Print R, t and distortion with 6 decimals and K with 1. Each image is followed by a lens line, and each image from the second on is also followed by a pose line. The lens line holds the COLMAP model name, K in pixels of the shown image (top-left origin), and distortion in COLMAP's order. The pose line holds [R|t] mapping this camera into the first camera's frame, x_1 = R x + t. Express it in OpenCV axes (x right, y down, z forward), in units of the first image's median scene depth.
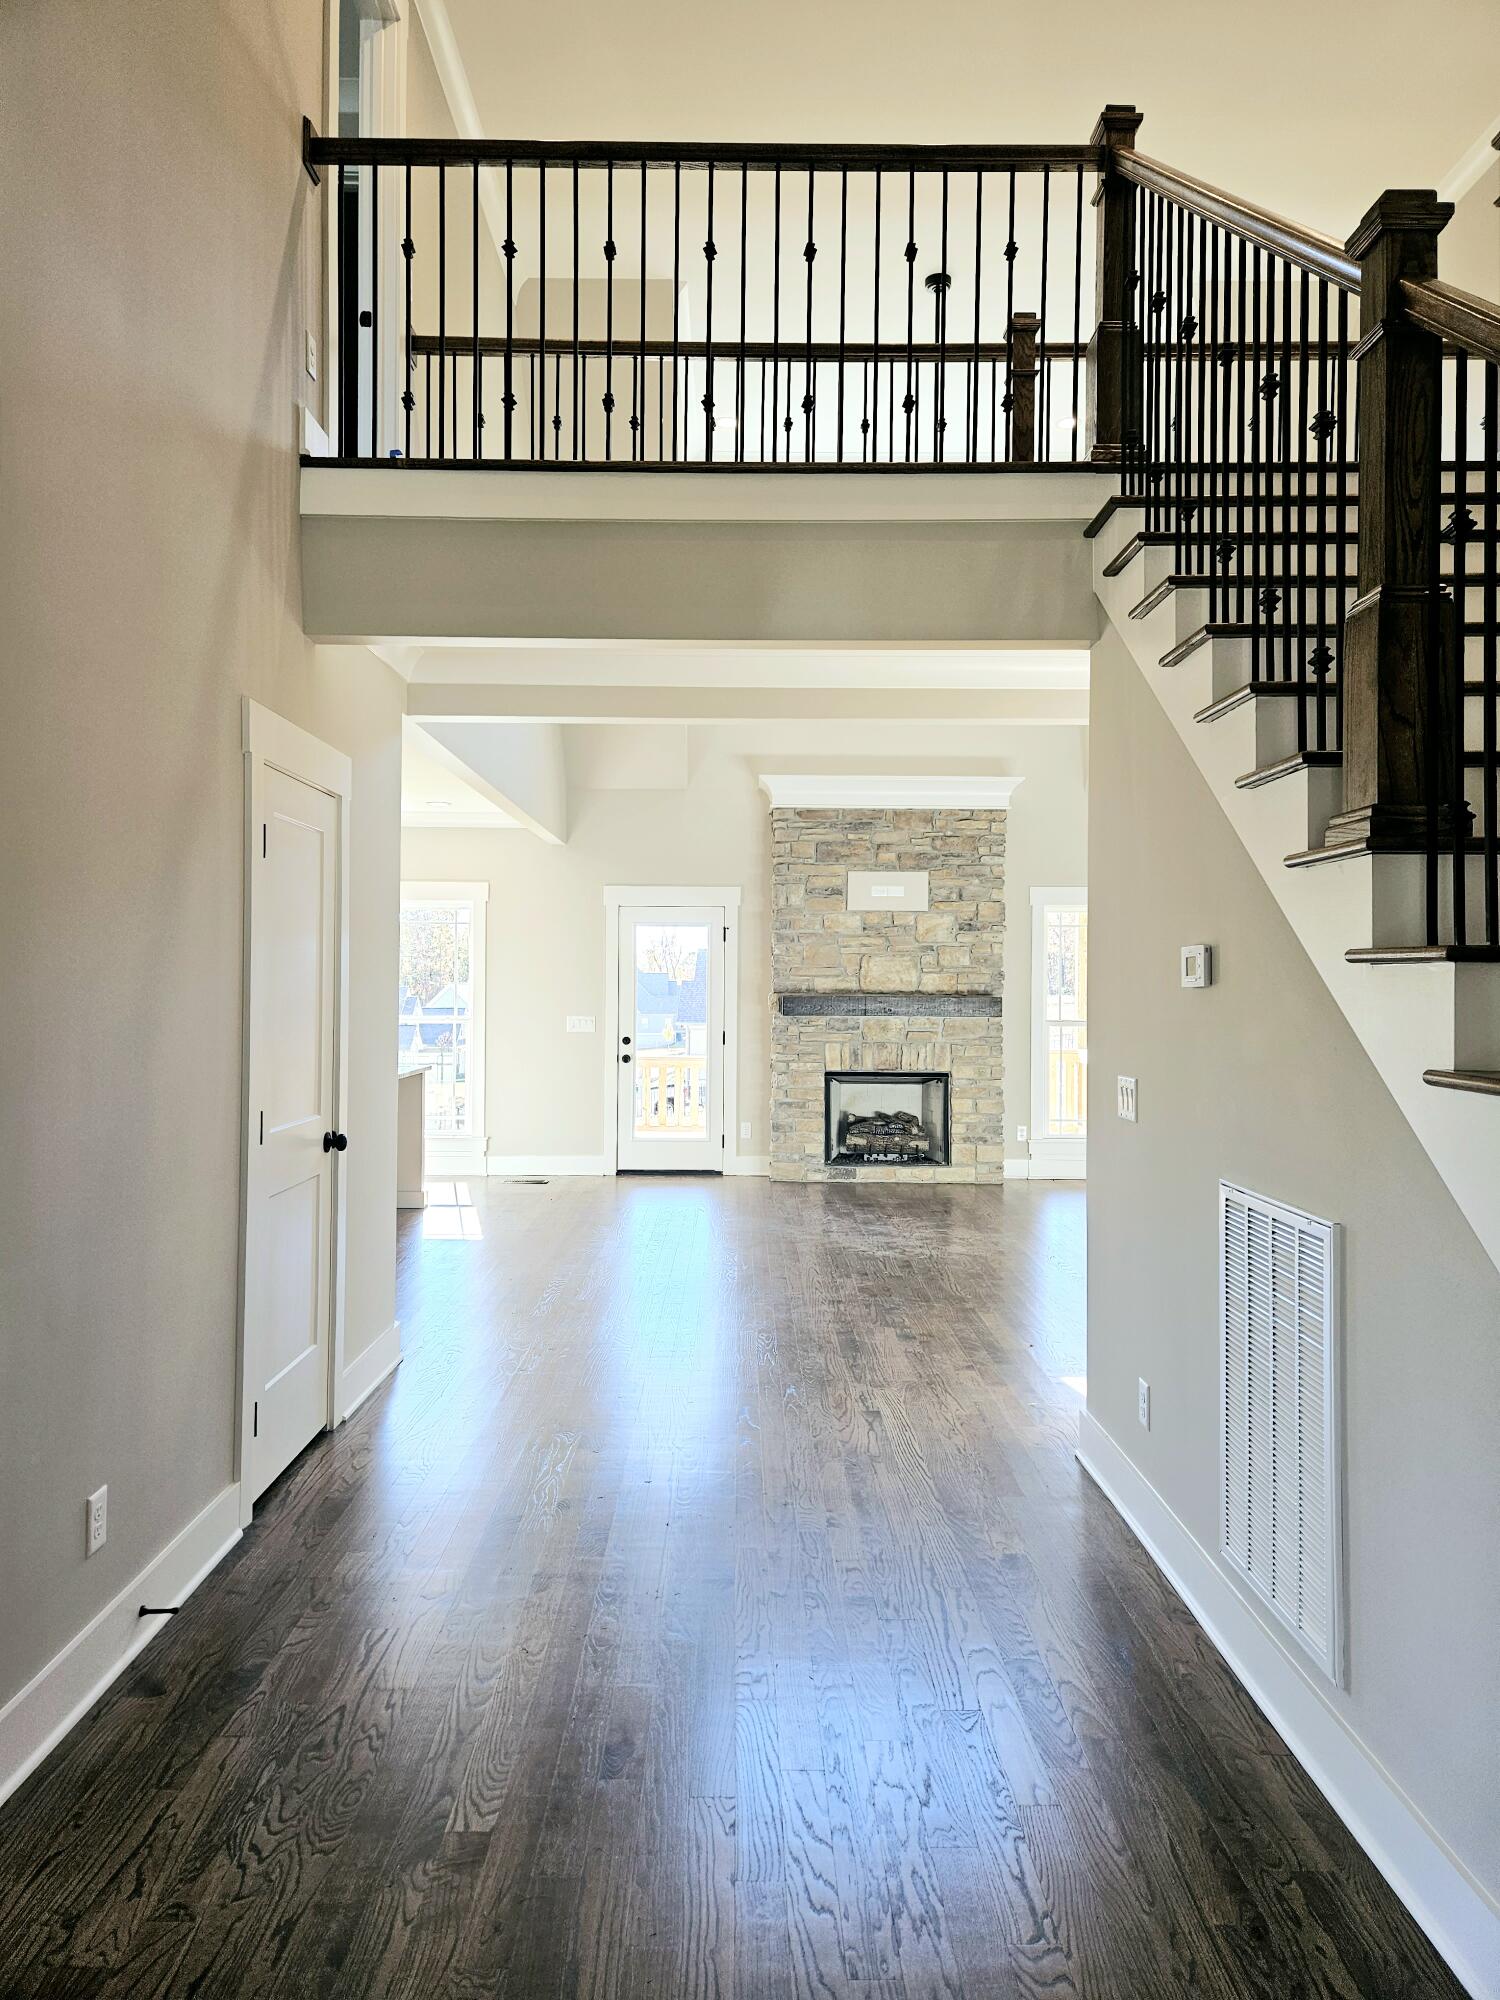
lens RADIAL K [[1423.6, 0, 750.0], [0, 1423.6, 1000.0], [0, 0, 1]] dist [0.098340, -0.123120]
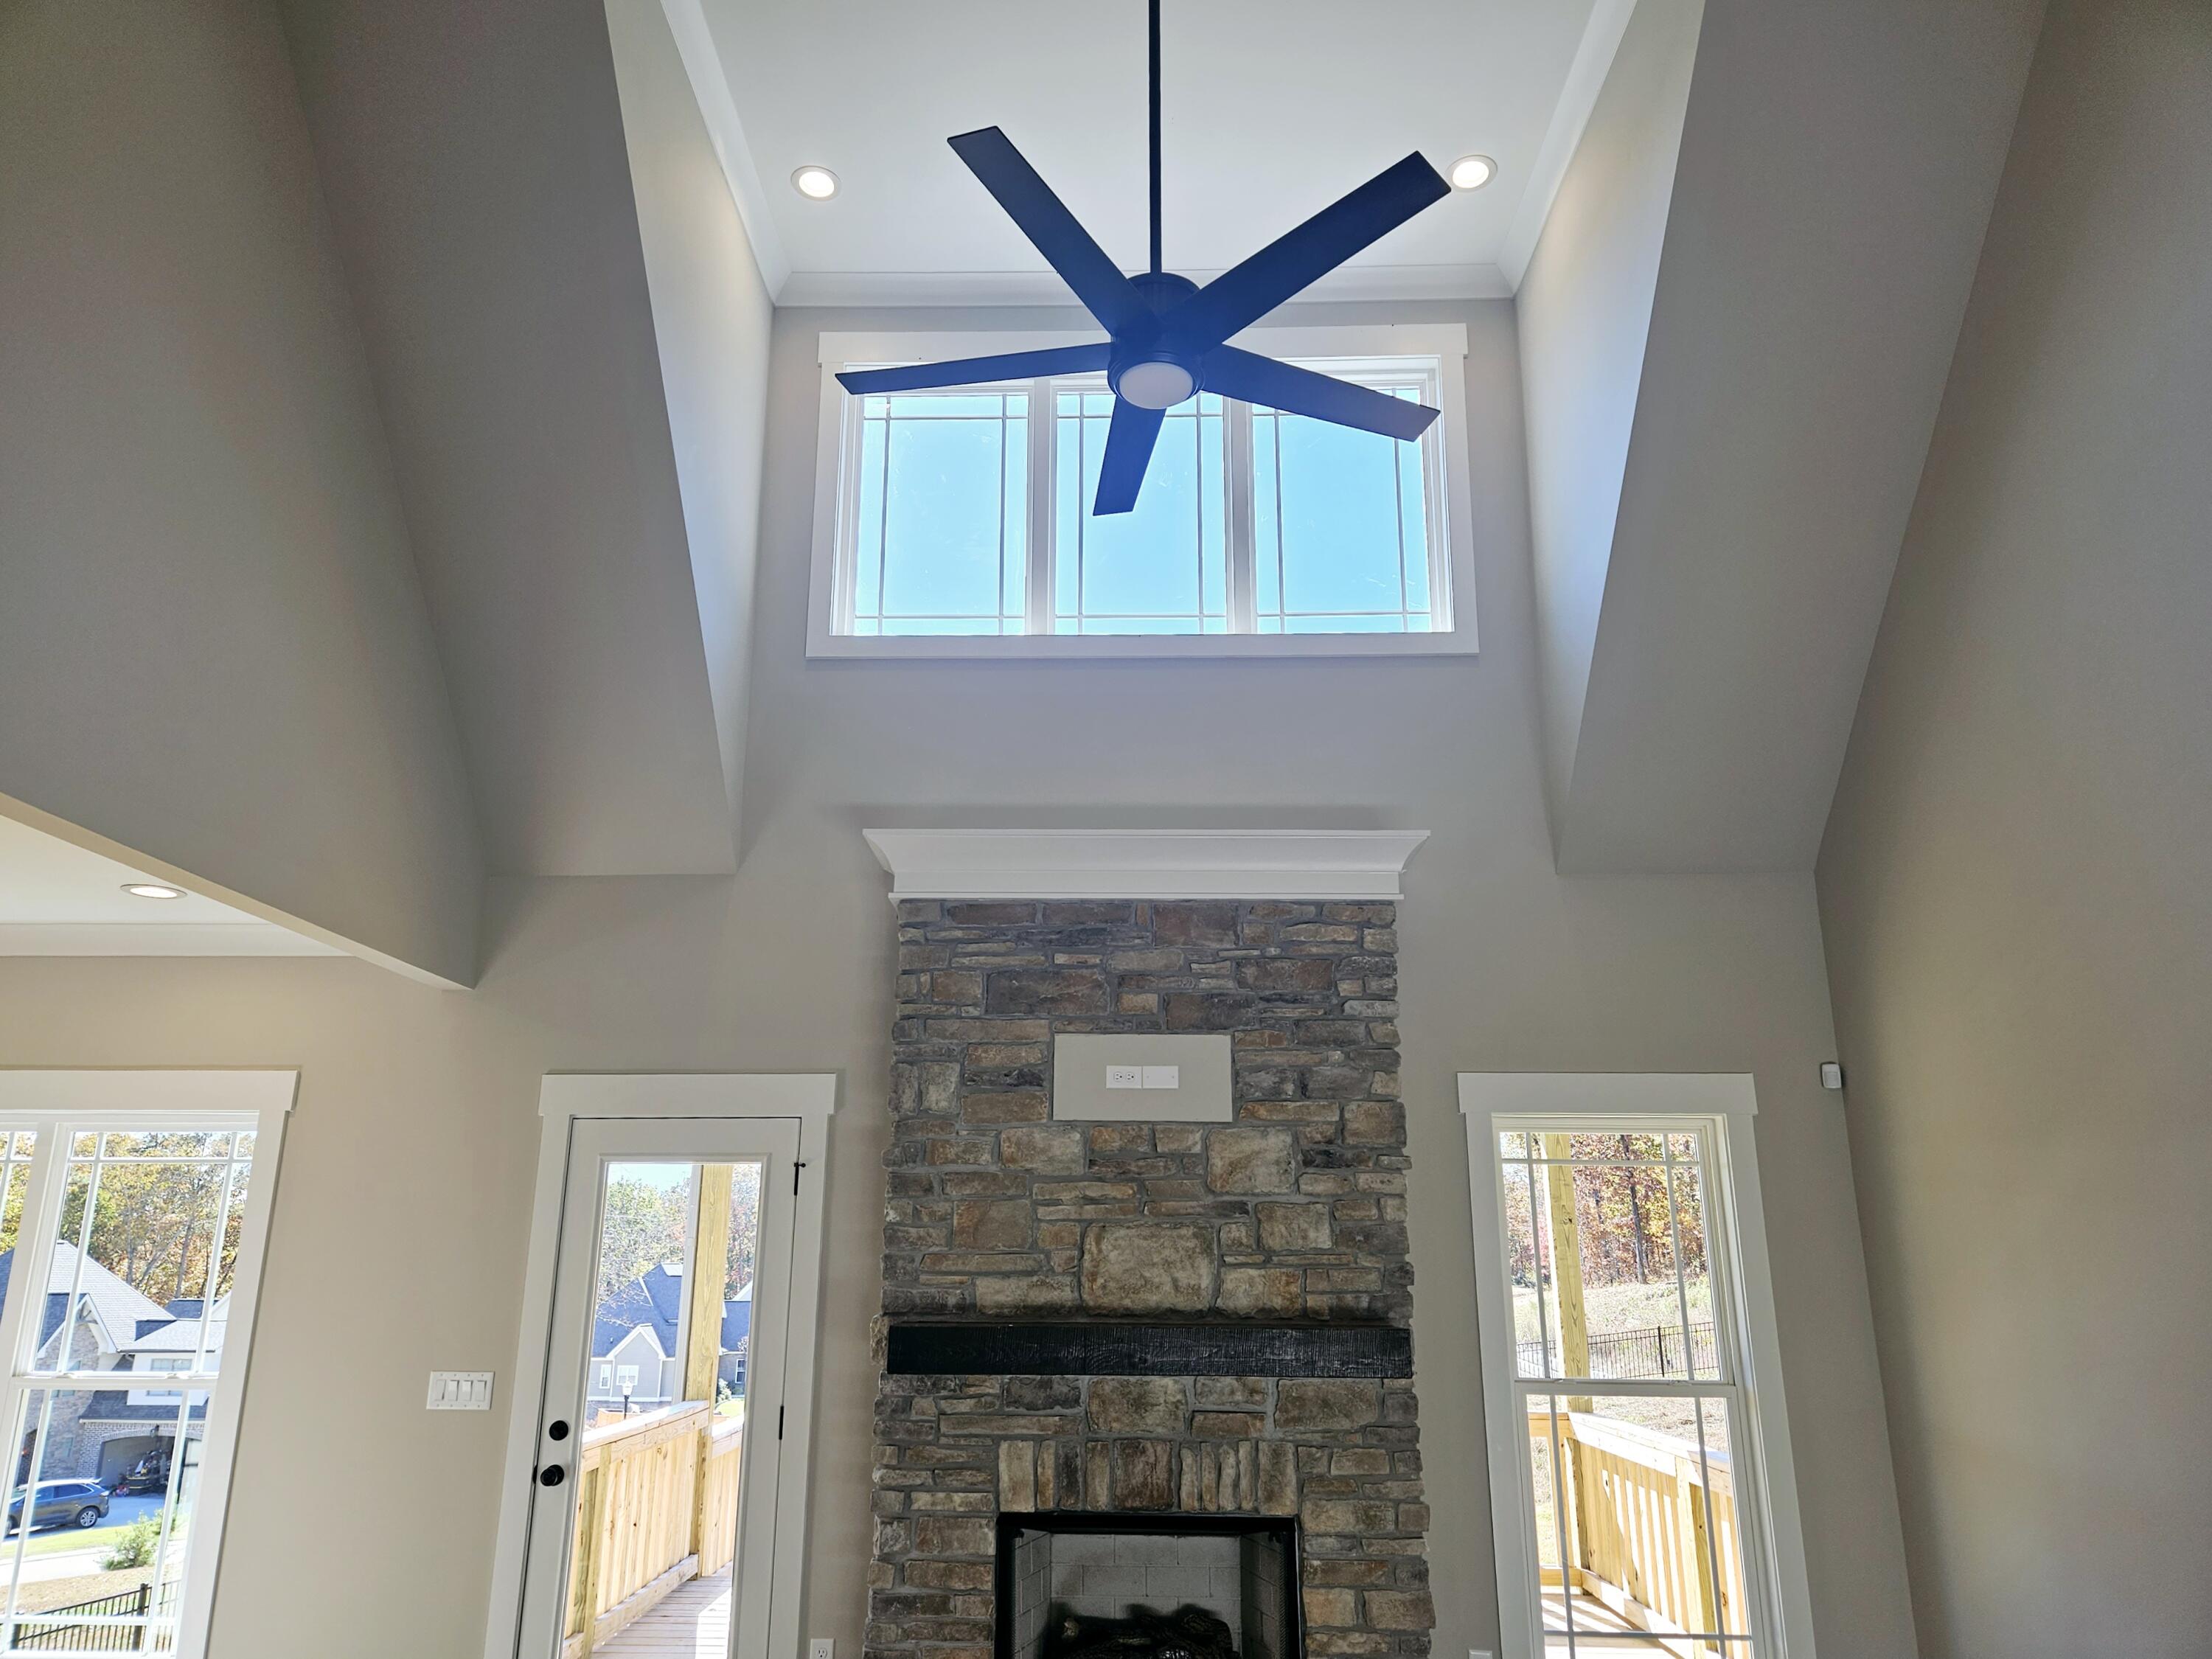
lens RADIAL K [[1579.4, 0, 1082.2], [0, 1579.4, 821.2], [0, 0, 1]] dist [0.082191, -0.078334]
pose [[0.999442, -0.010634, -0.031649, 0.094413], [0.001512, 0.961366, -0.275269, -0.015996], [0.033354, 0.275068, 0.960846, 0.492761]]
